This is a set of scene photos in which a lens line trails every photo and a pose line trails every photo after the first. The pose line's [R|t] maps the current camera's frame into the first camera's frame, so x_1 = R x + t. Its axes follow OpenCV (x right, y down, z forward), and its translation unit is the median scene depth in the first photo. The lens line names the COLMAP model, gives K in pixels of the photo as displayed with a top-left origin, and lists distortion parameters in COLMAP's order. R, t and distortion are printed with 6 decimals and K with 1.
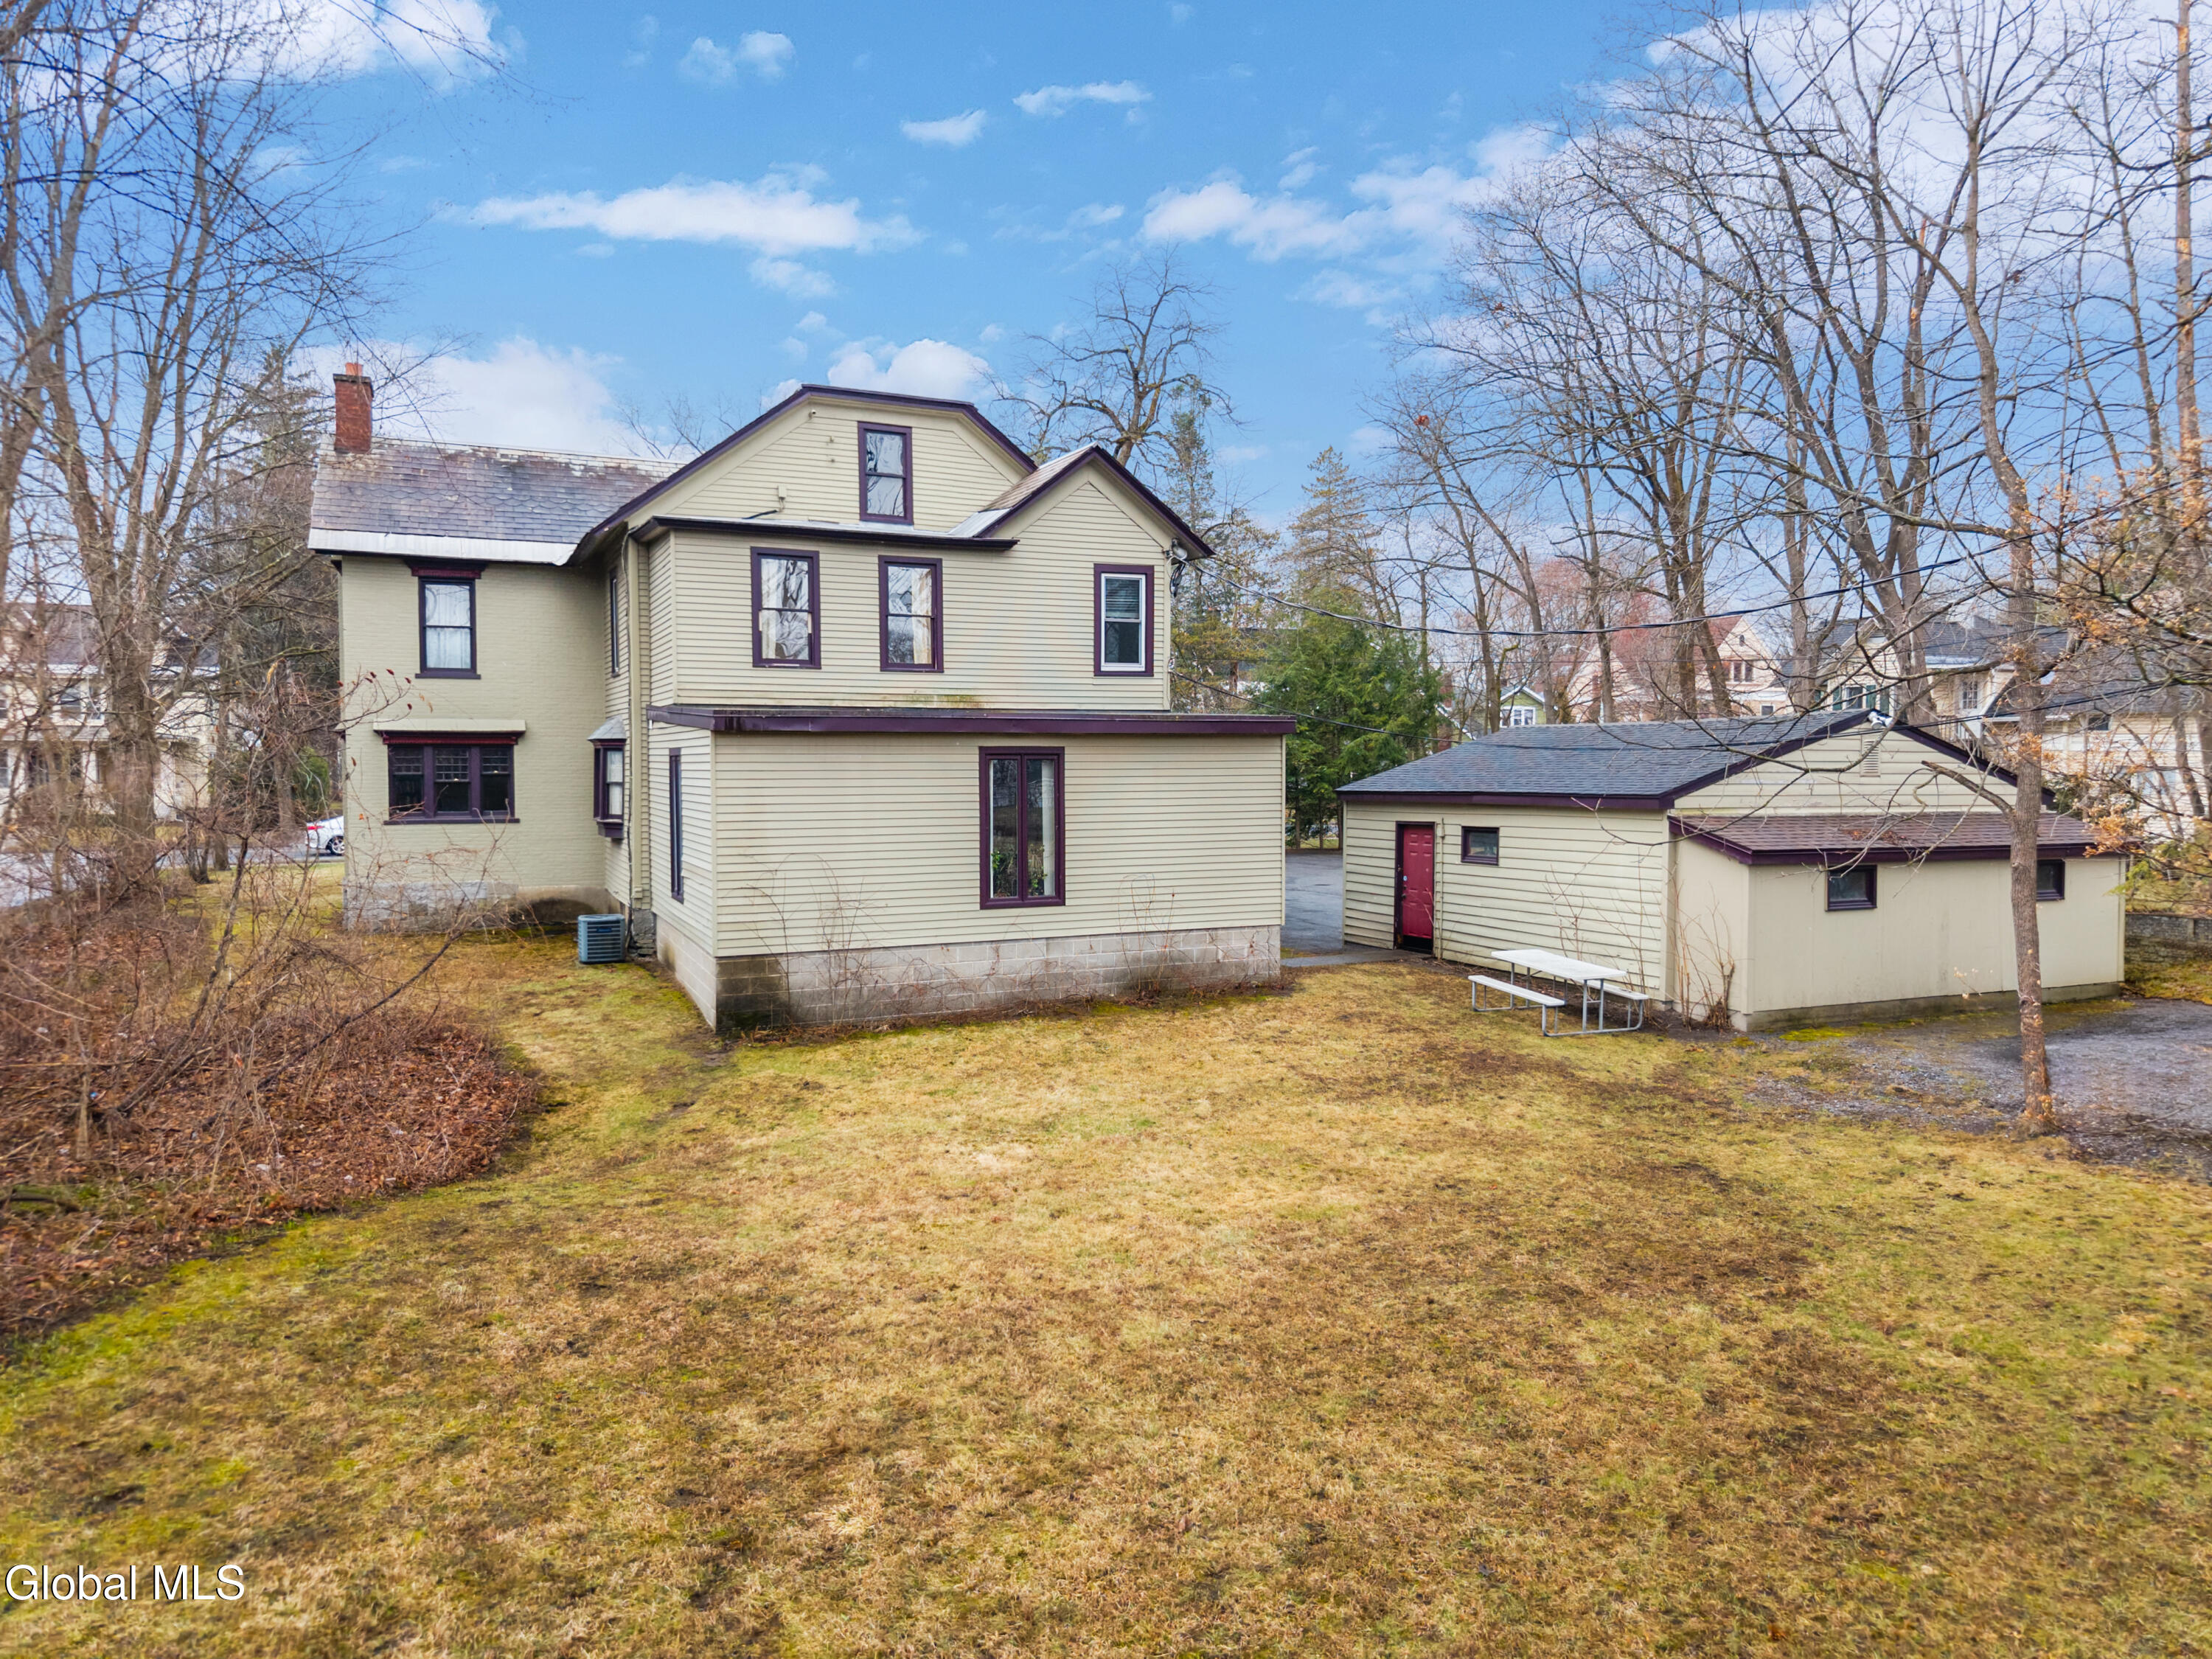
lens RADIAL K [[1534.8, 0, 1106.0], [0, 1534.8, 829.5], [0, 0, 1]] dist [0.005669, -0.003701]
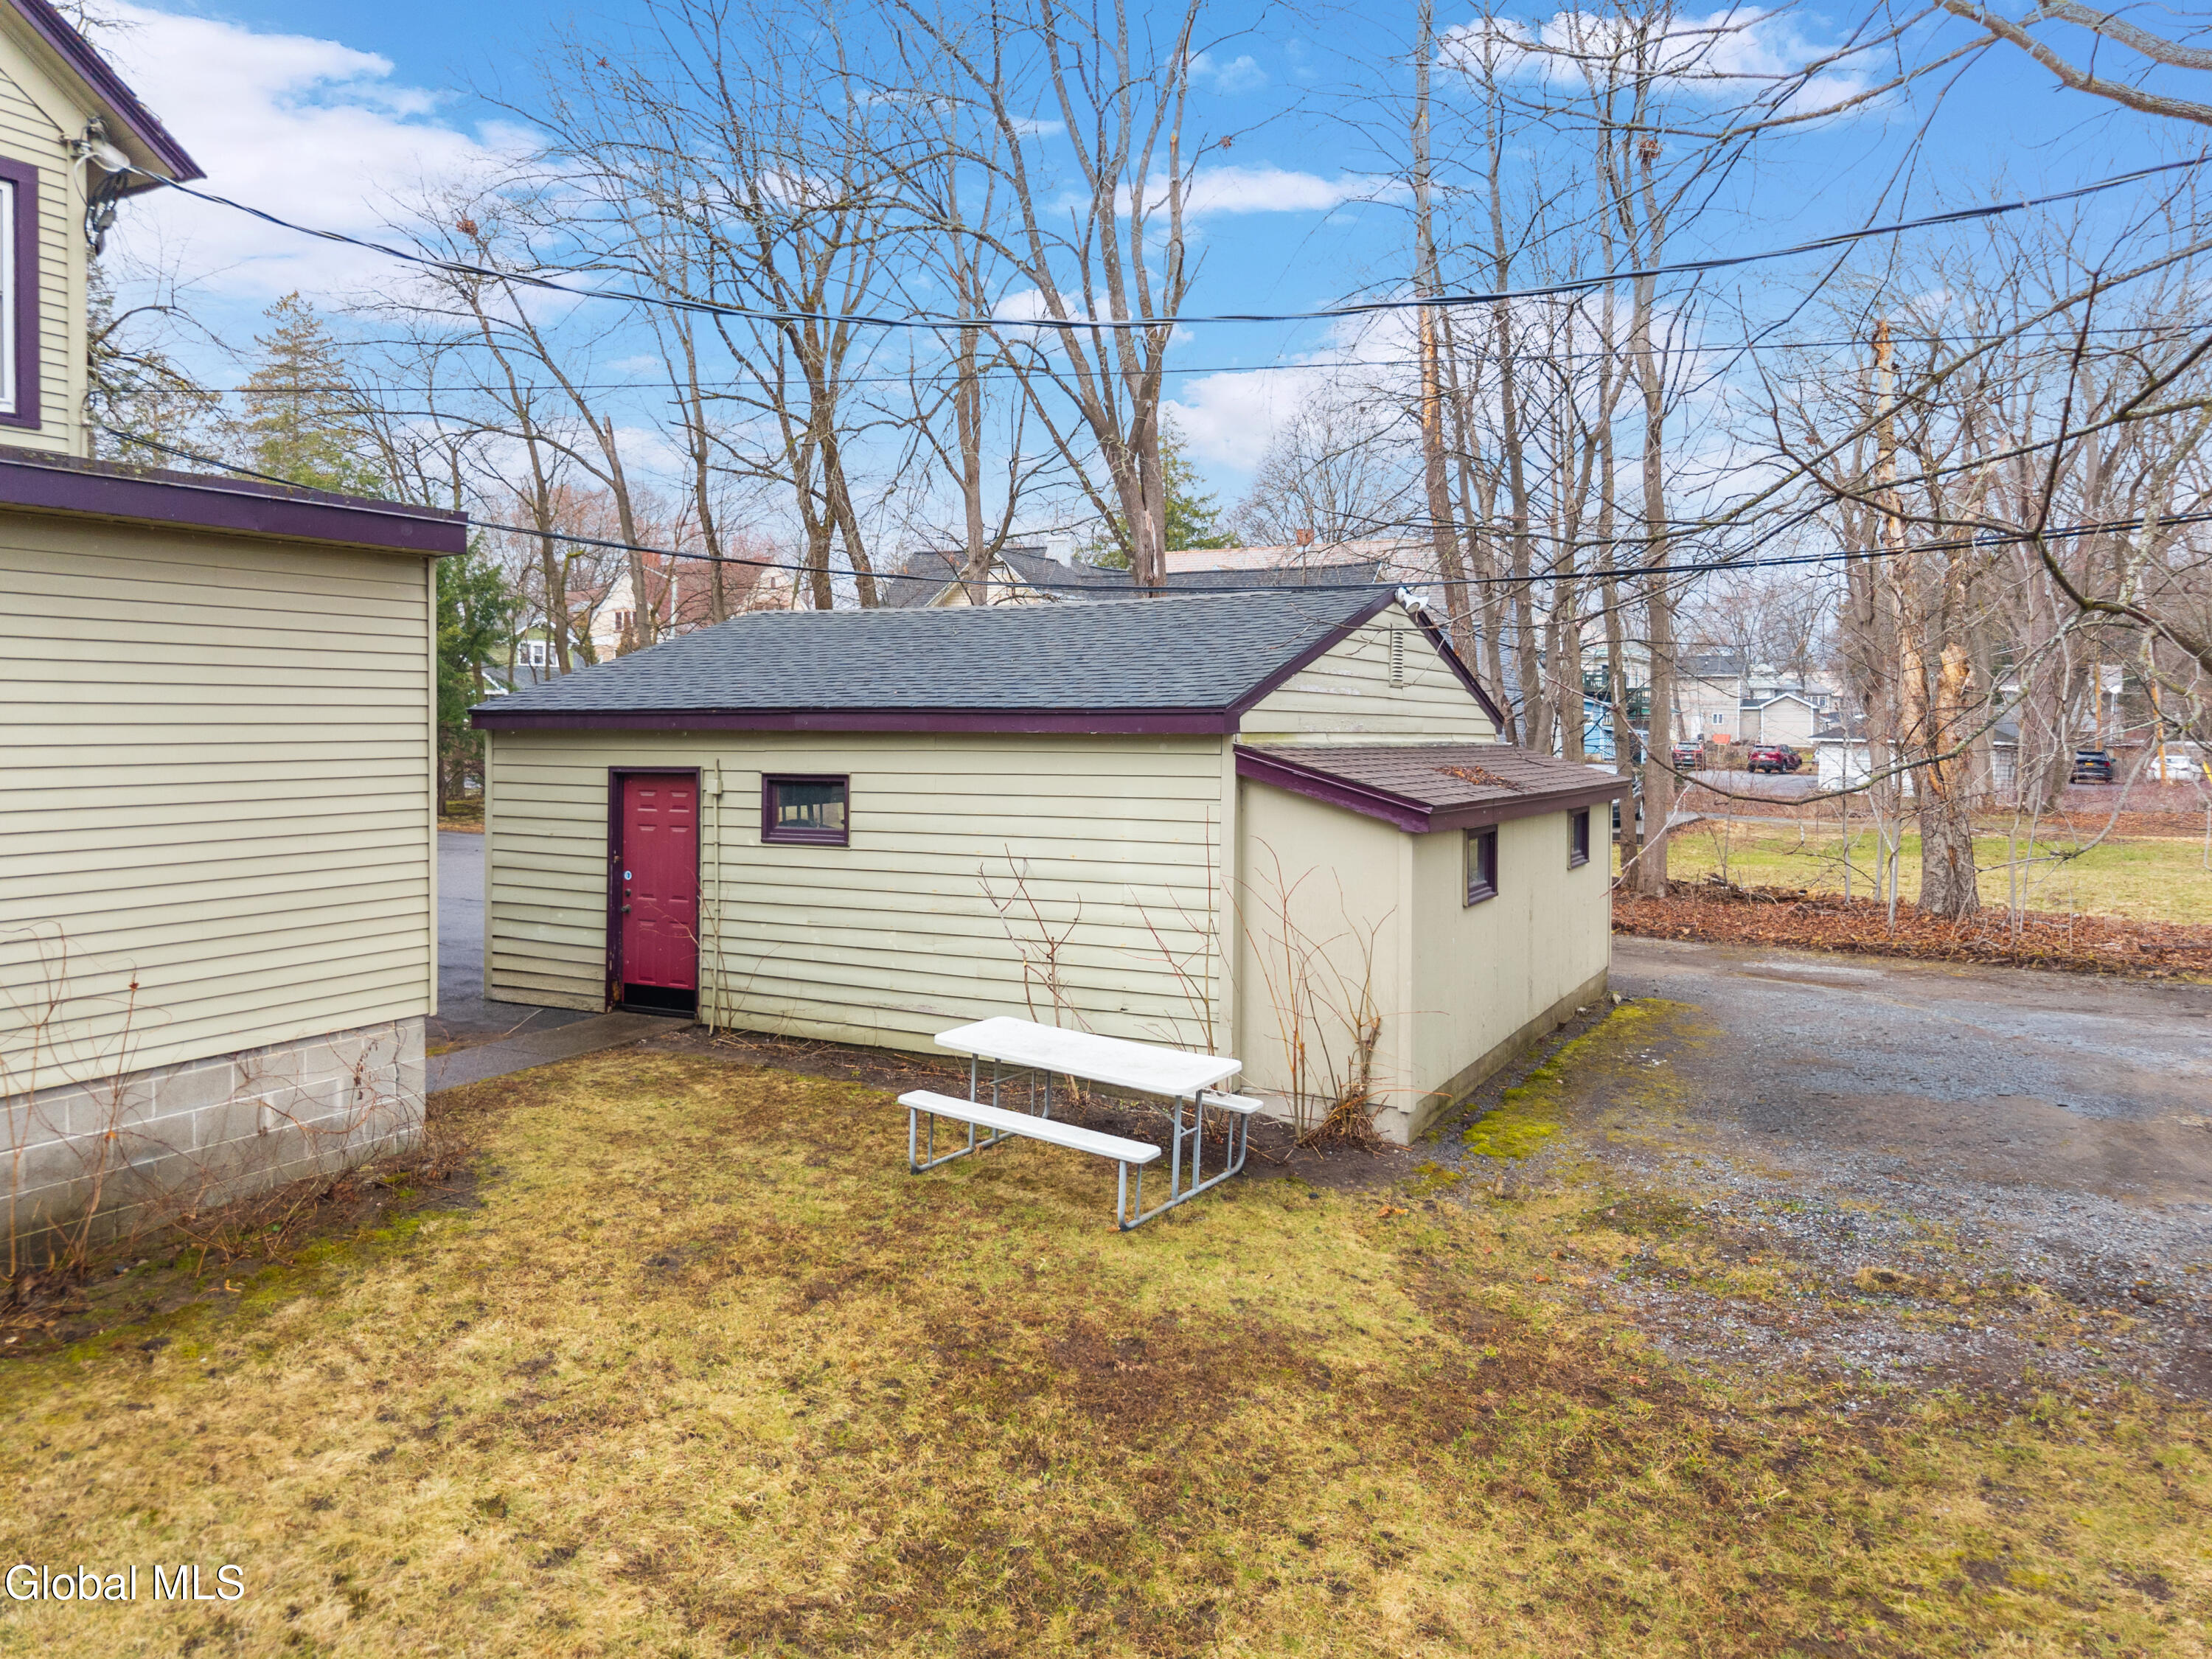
lens RADIAL K [[1514.2, 0, 1109.3], [0, 1514.2, 766.1], [0, 0, 1]] dist [0.001952, -0.004930]
pose [[0.791391, -0.010884, 0.611213, 0.009208], [0.018463, 0.999811, -0.006103, 0.000587], [-0.611031, 0.016115, 0.791443, 0.511334]]
